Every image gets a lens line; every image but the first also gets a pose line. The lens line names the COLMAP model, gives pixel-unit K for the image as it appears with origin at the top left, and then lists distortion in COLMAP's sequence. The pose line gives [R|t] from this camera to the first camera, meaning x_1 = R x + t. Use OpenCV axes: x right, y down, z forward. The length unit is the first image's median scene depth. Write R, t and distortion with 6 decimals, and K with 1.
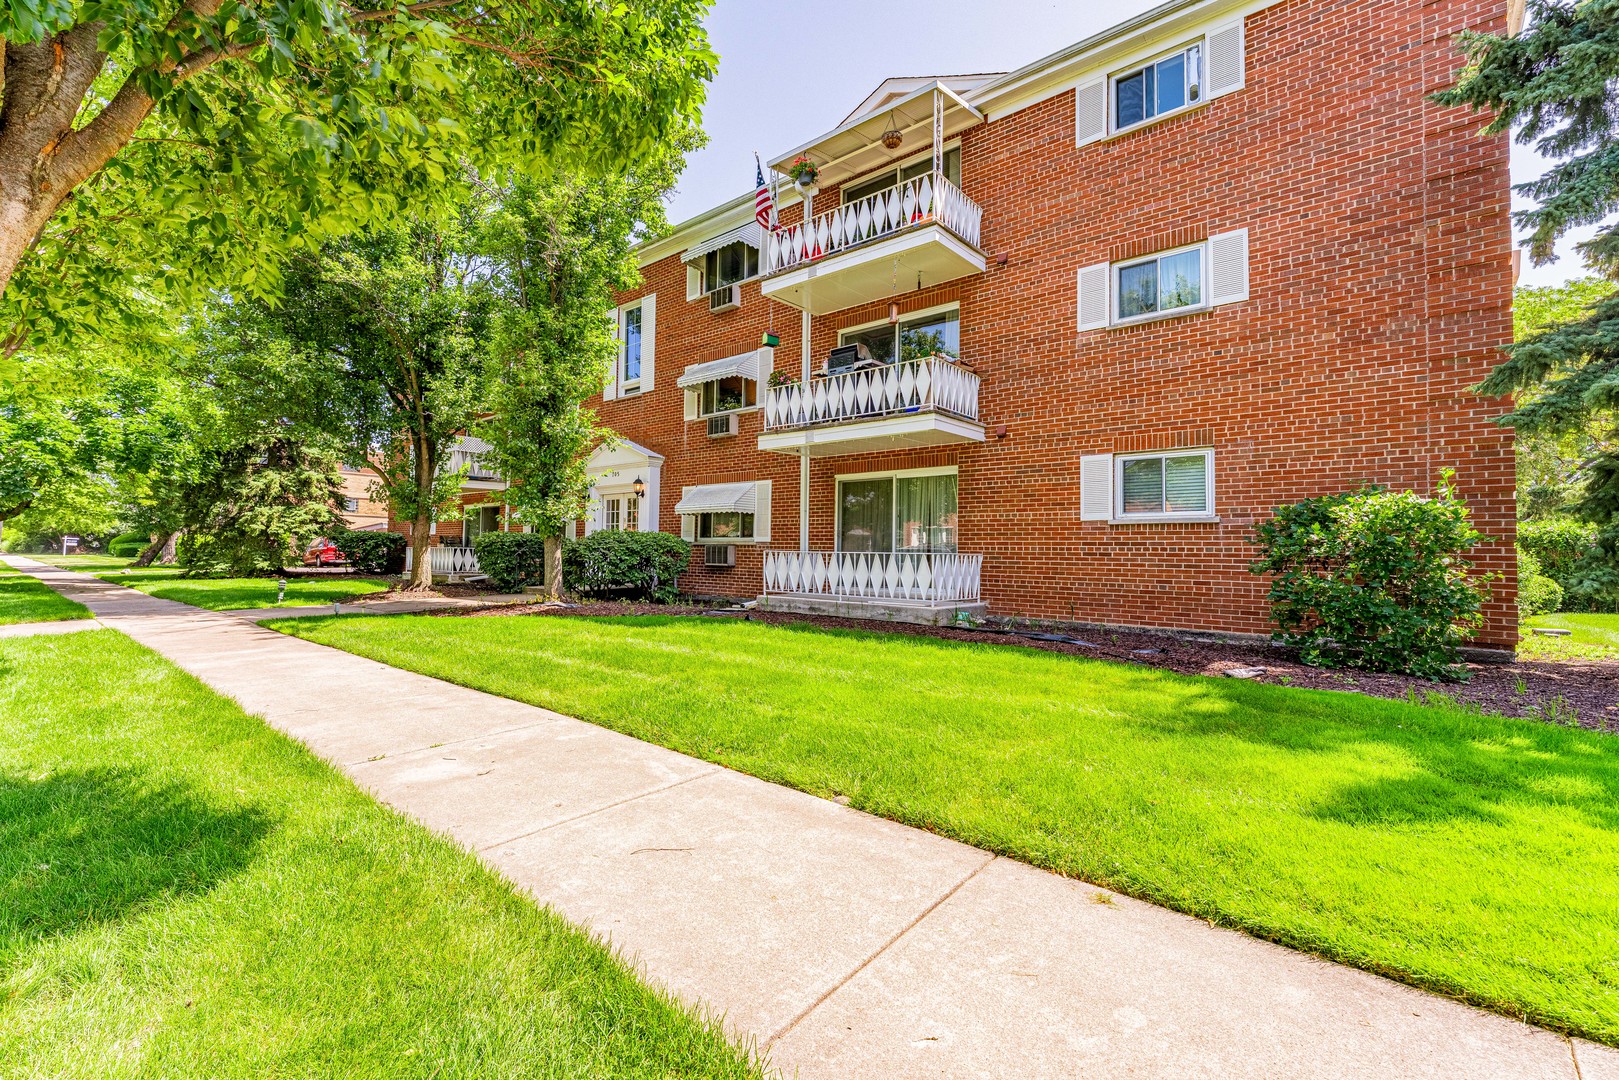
lens RADIAL K [[689.5, 0, 780.7], [0, 689.5, 531.8], [0, 0, 1]] dist [0.008082, -0.000111]
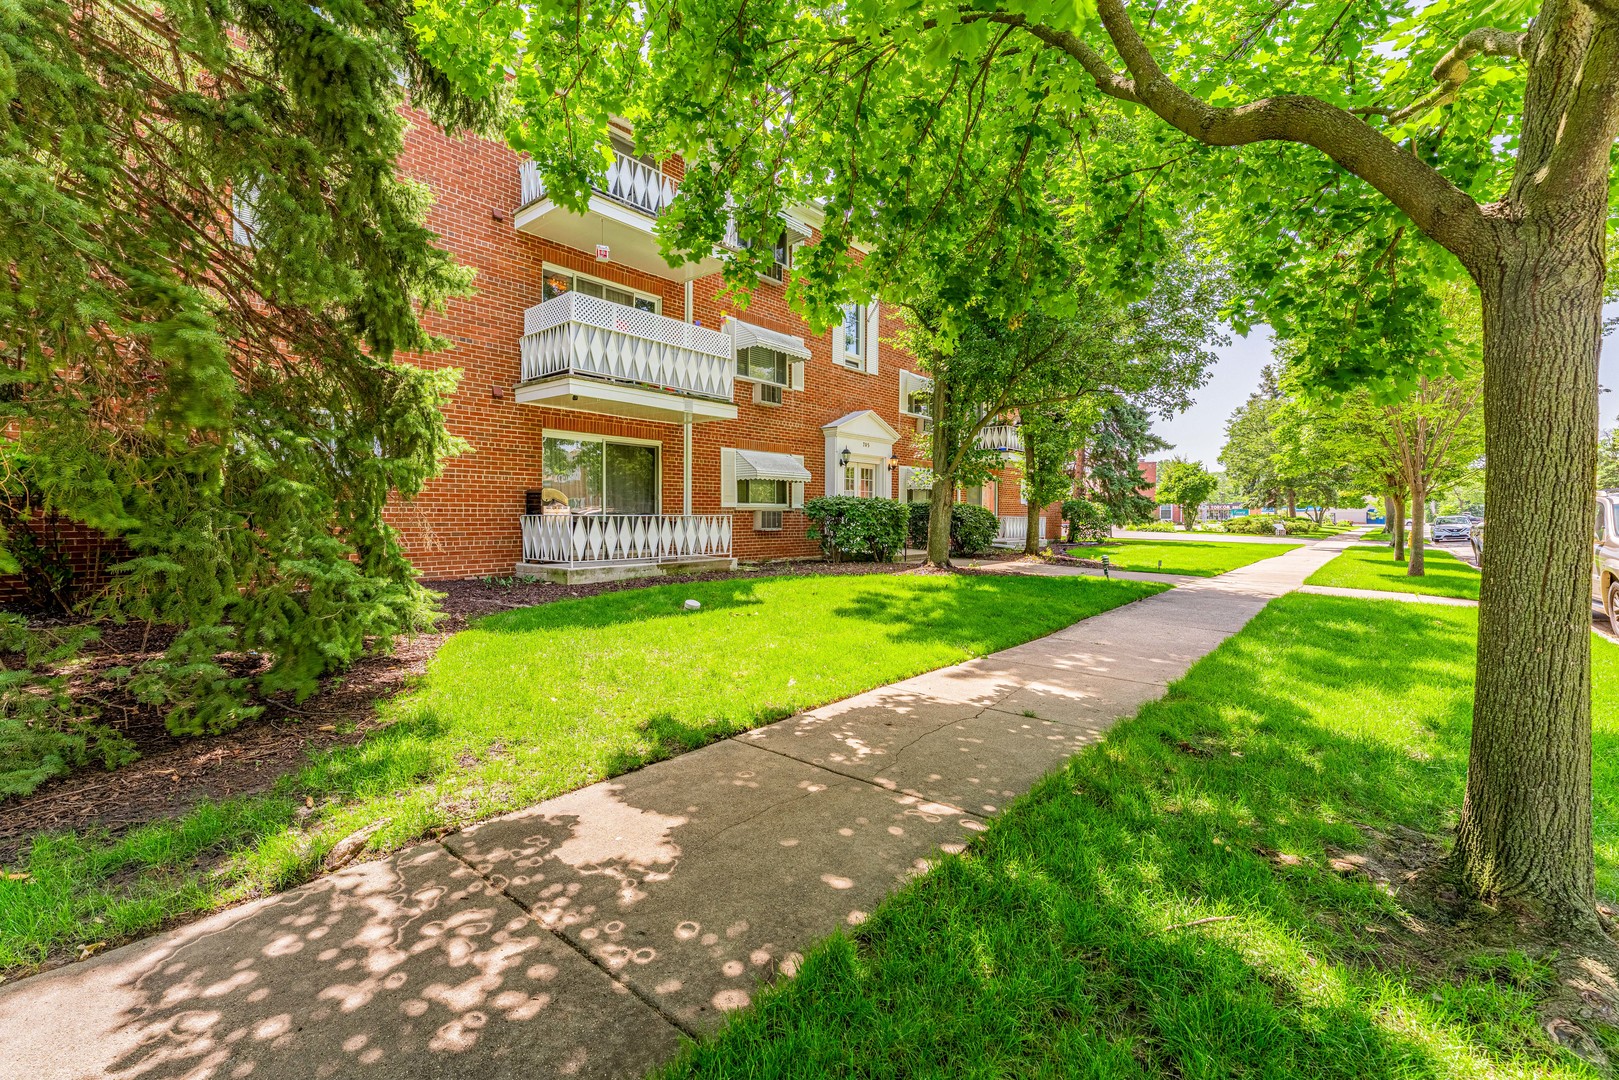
lens RADIAL K [[689.5, 0, 780.7], [0, 689.5, 531.8], [0, 0, 1]] dist [0.008082, -0.000111]
pose [[0.016672, -0.026745, 0.999503, -1.014573], [-0.033164, 0.999077, 0.027287, 0.020895], [-0.999311, -0.033602, 0.015770, 0.848503]]
